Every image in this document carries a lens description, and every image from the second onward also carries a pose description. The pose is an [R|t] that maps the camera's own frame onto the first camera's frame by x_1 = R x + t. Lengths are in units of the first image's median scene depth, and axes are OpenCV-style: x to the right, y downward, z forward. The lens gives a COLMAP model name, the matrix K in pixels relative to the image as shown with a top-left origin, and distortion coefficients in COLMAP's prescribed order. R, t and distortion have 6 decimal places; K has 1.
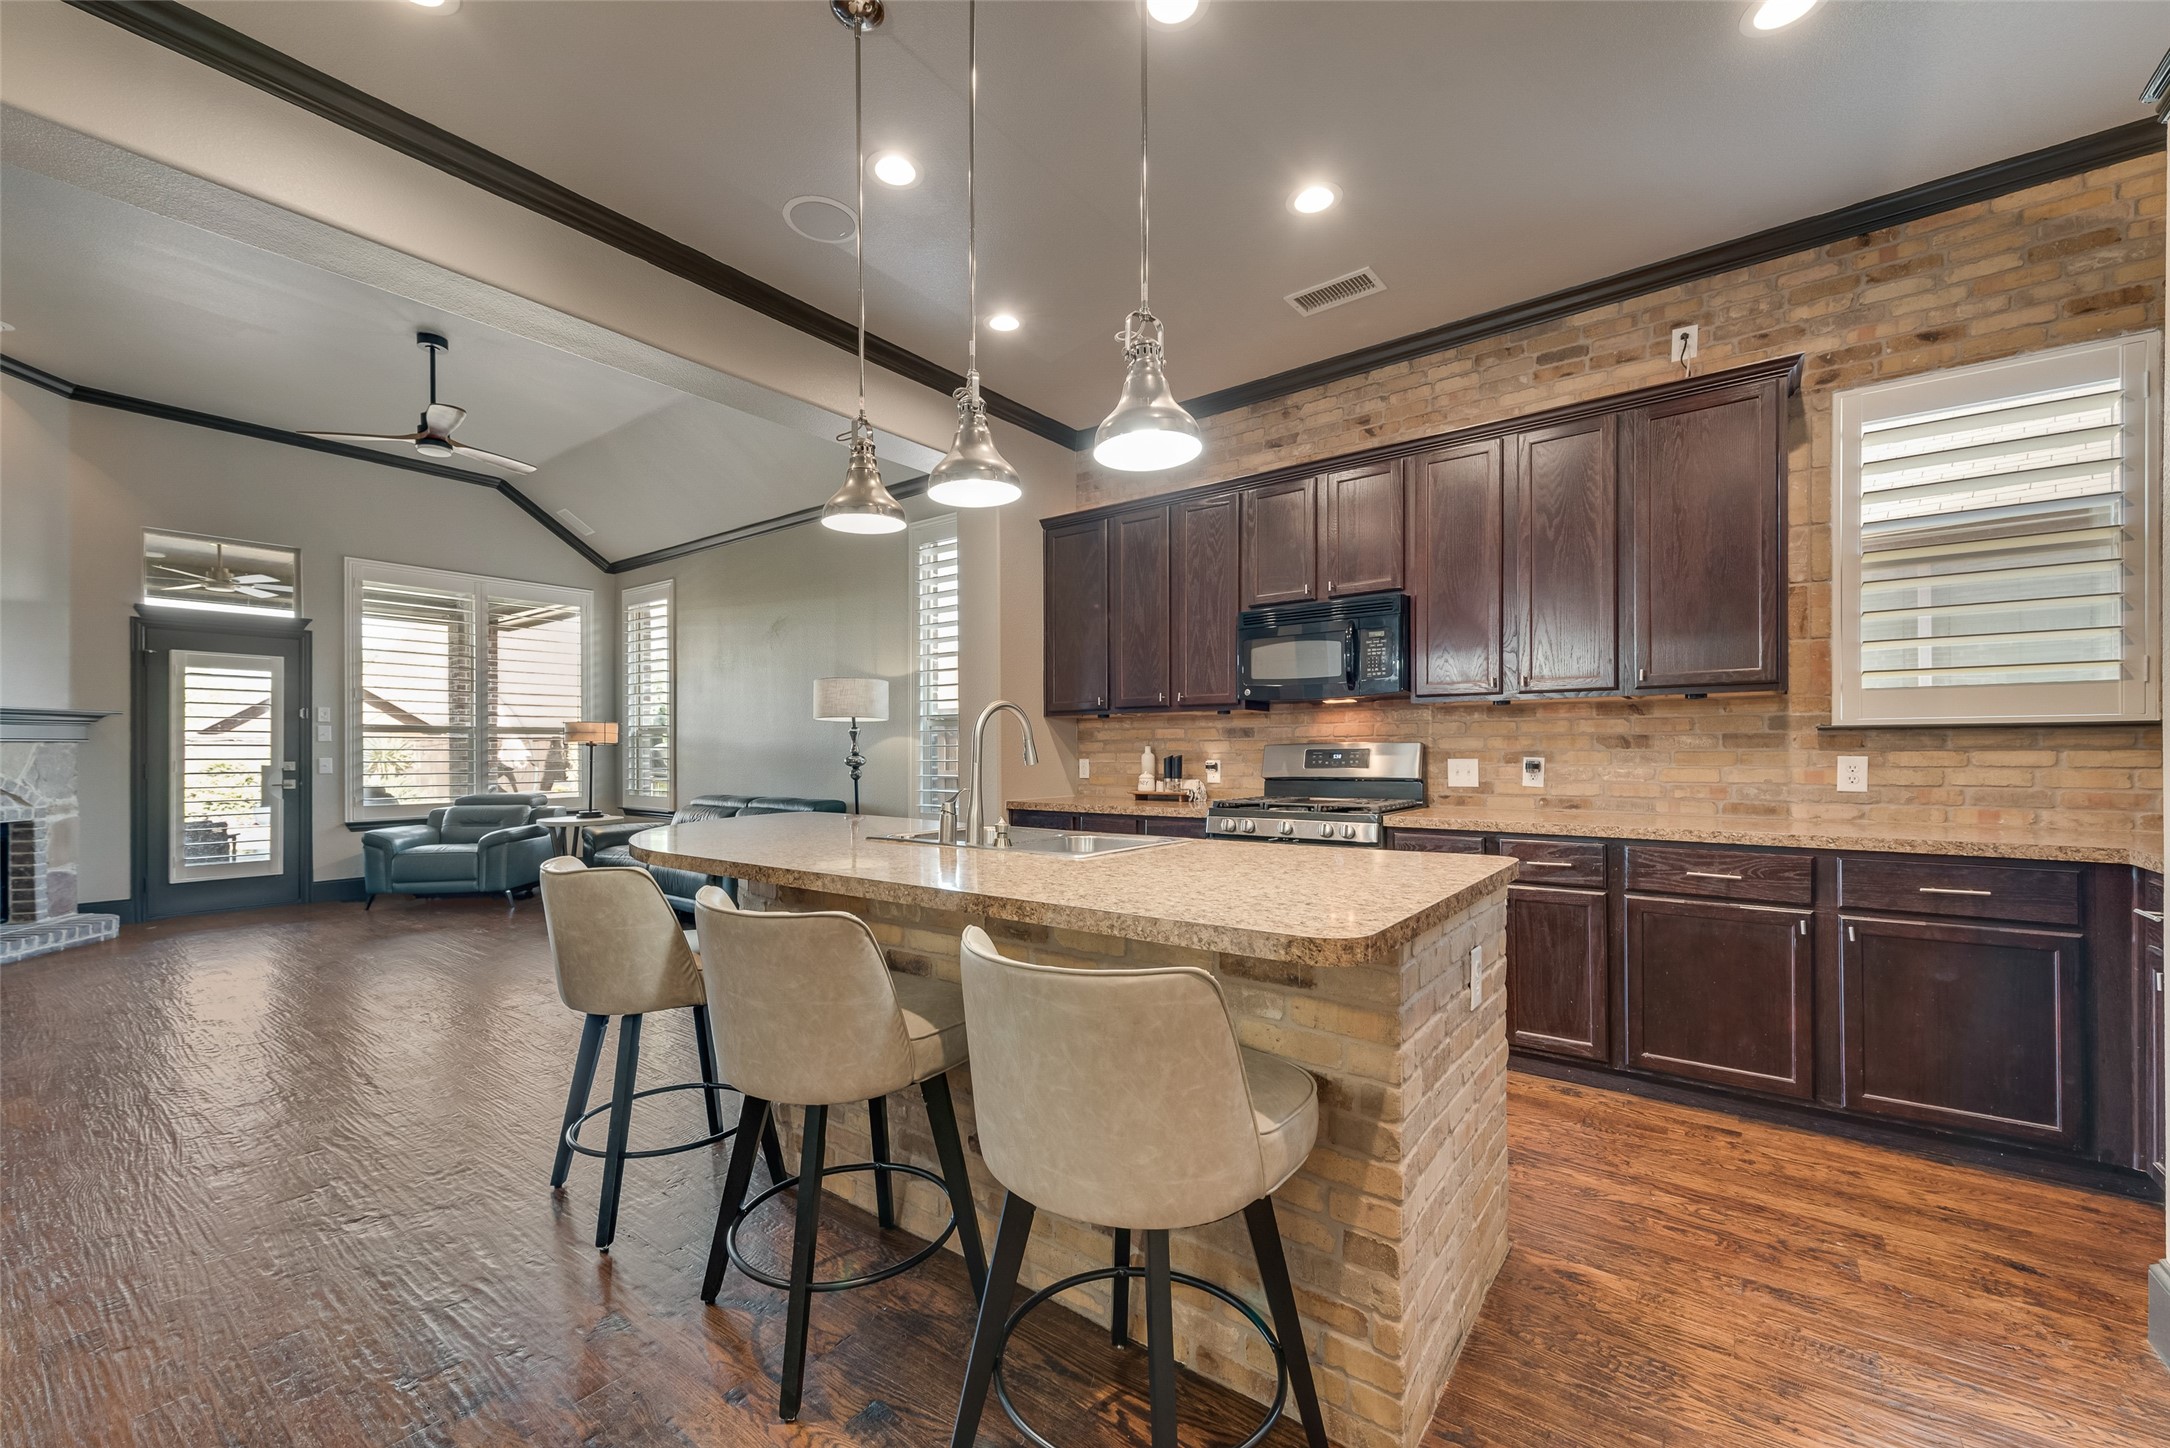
lens RADIAL K [[854.7, 0, 1073.0], [0, 854.7, 749.6], [0, 0, 1]] dist [0.017955, -0.005656]
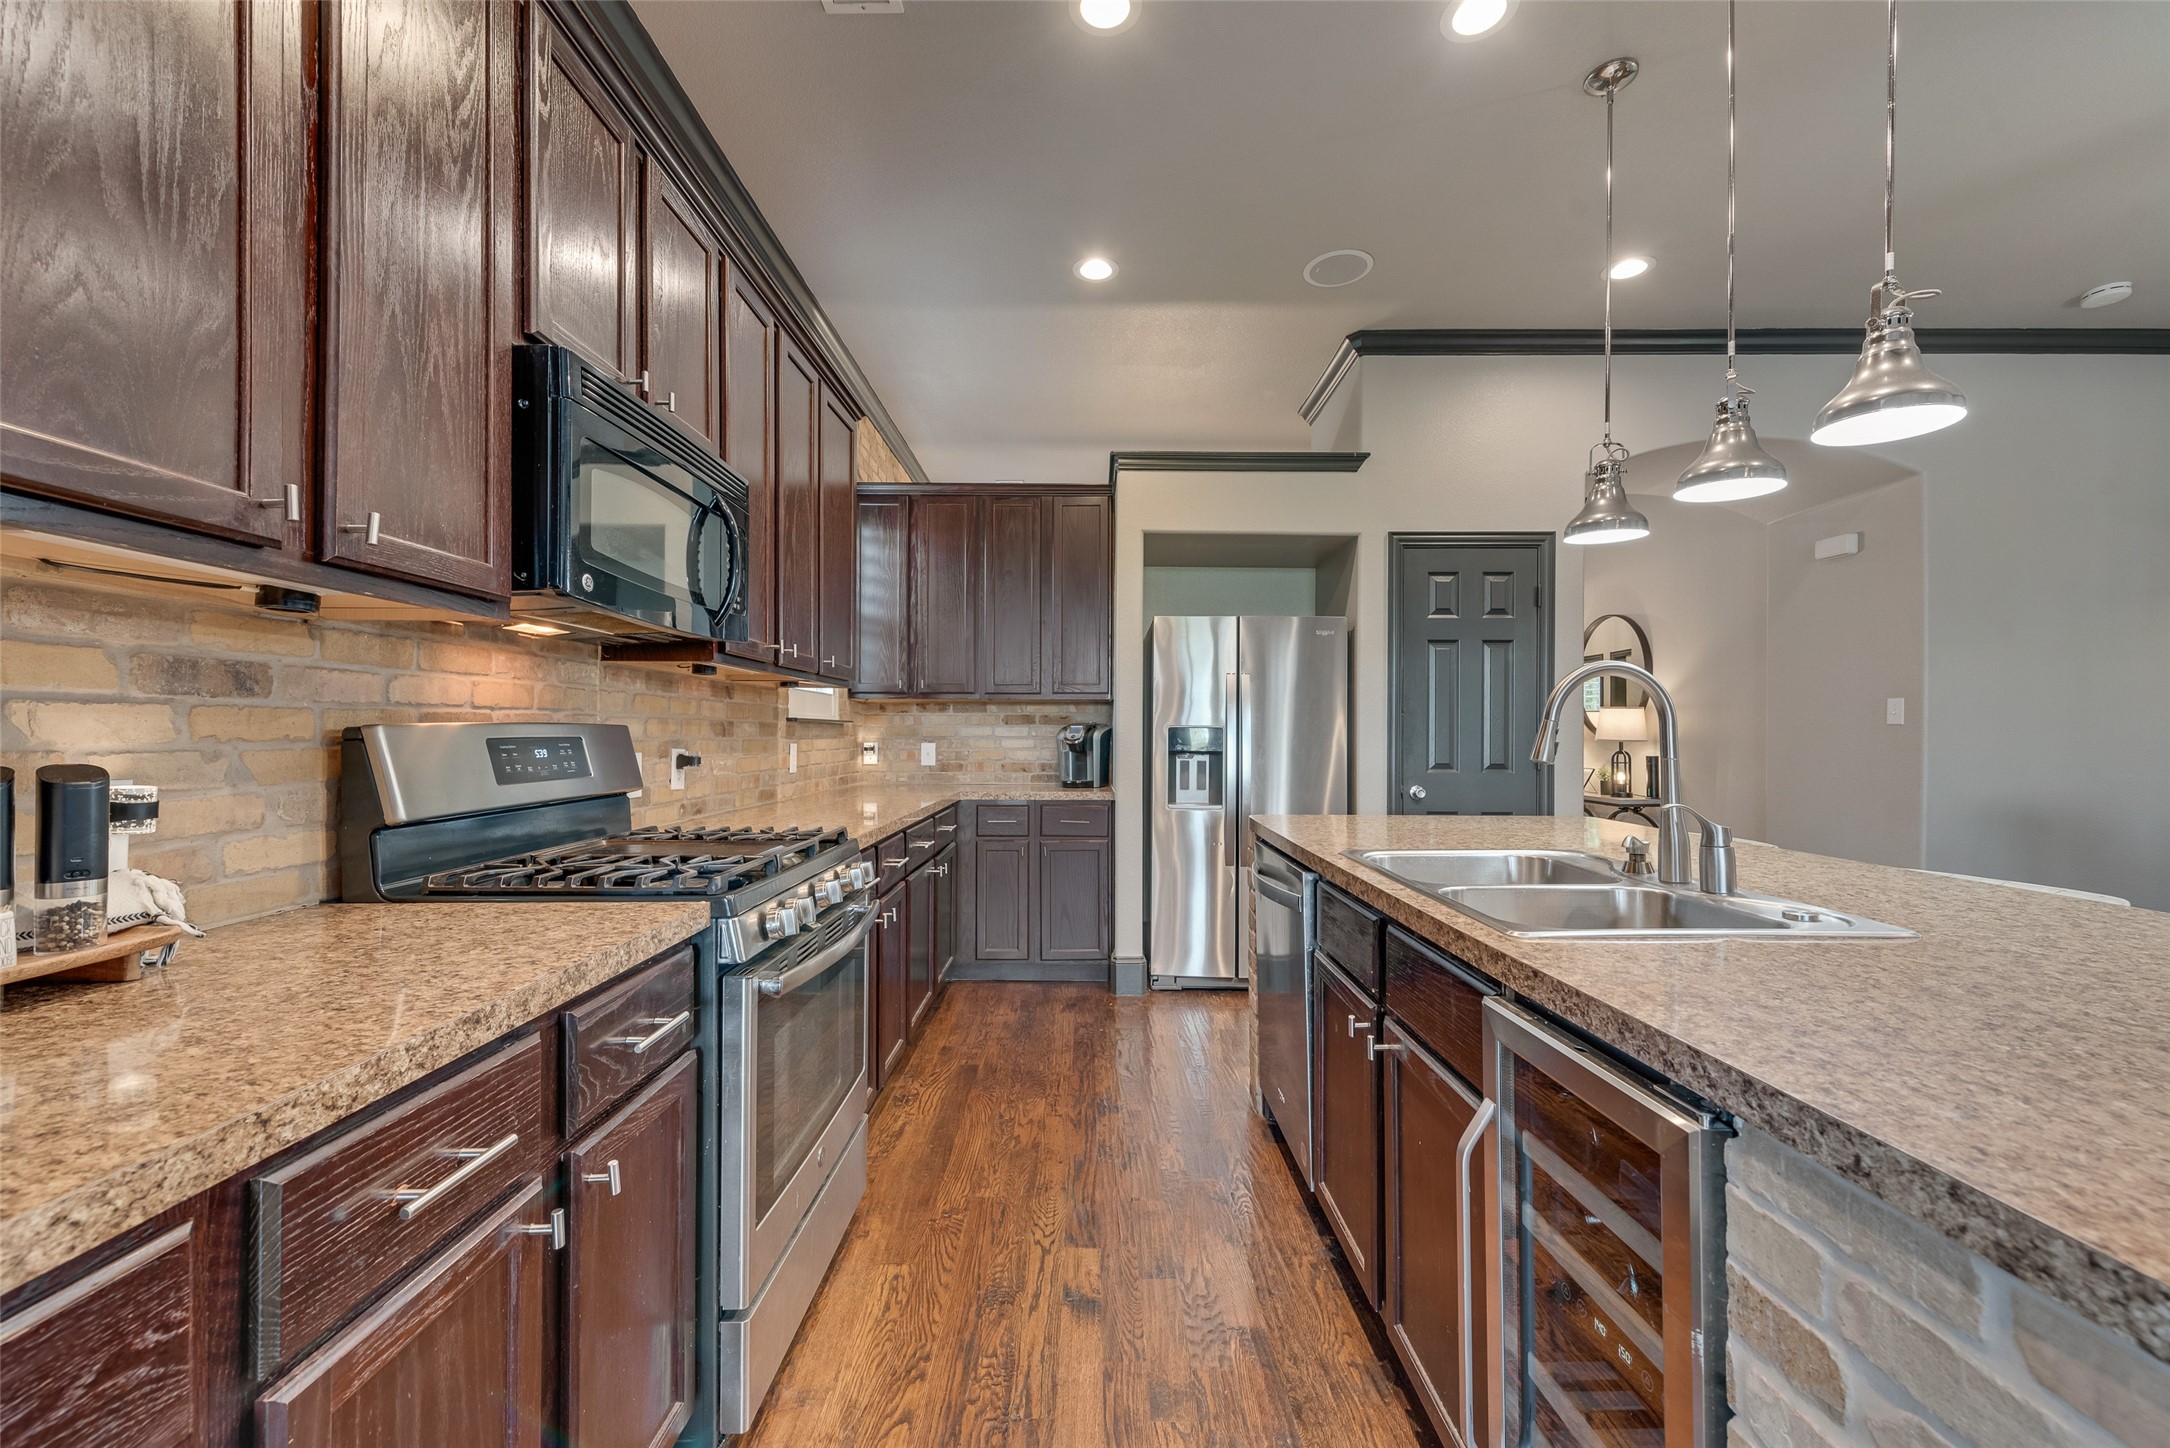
lens RADIAL K [[854.7, 0, 1088.6], [0, 854.7, 732.8], [0, 0, 1]] dist [0.017955, -0.005656]
pose [[-0.607715, 0.004127, 0.794144, -0.237978], [-0.000995, 0.999982, -0.005959, -0.000369], [-0.794154, -0.004412, -0.607700, 1.146293]]
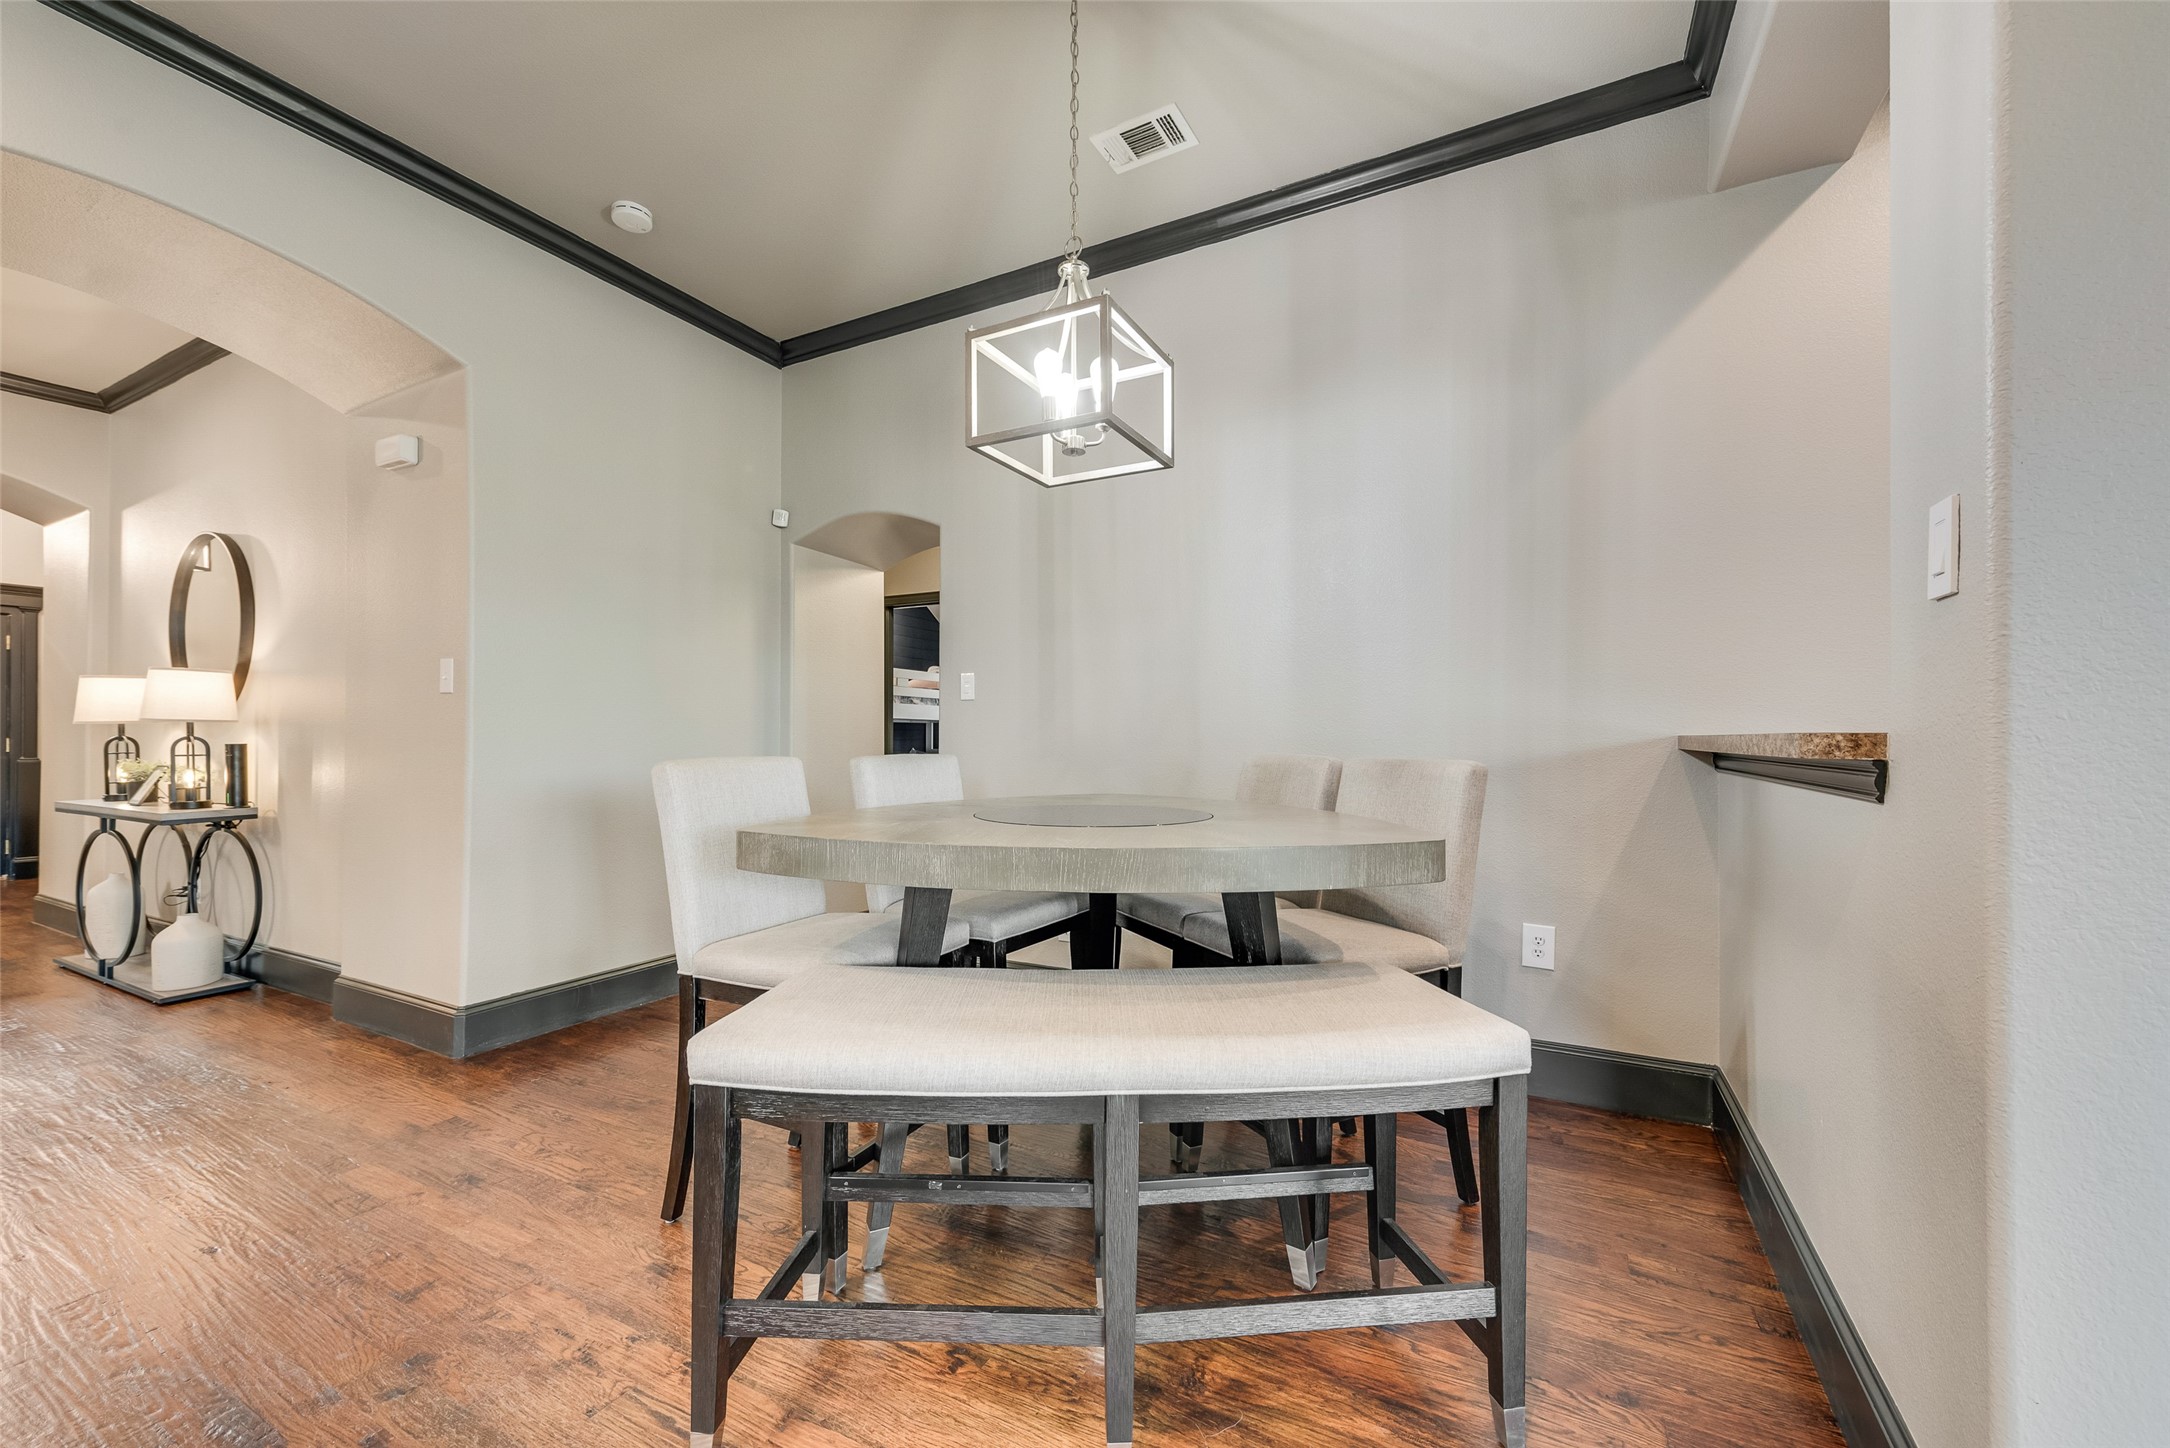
lens RADIAL K [[854.7, 0, 1080.7], [0, 854.7, 734.2], [0, 0, 1]] dist [0.017955, -0.005656]
pose [[-0.987536, 0.002008, -0.157382, -0.466759], [0.002683, 0.999988, -0.004076, 0.026382], [0.157372, -0.004448, -0.987529, 0.582024]]
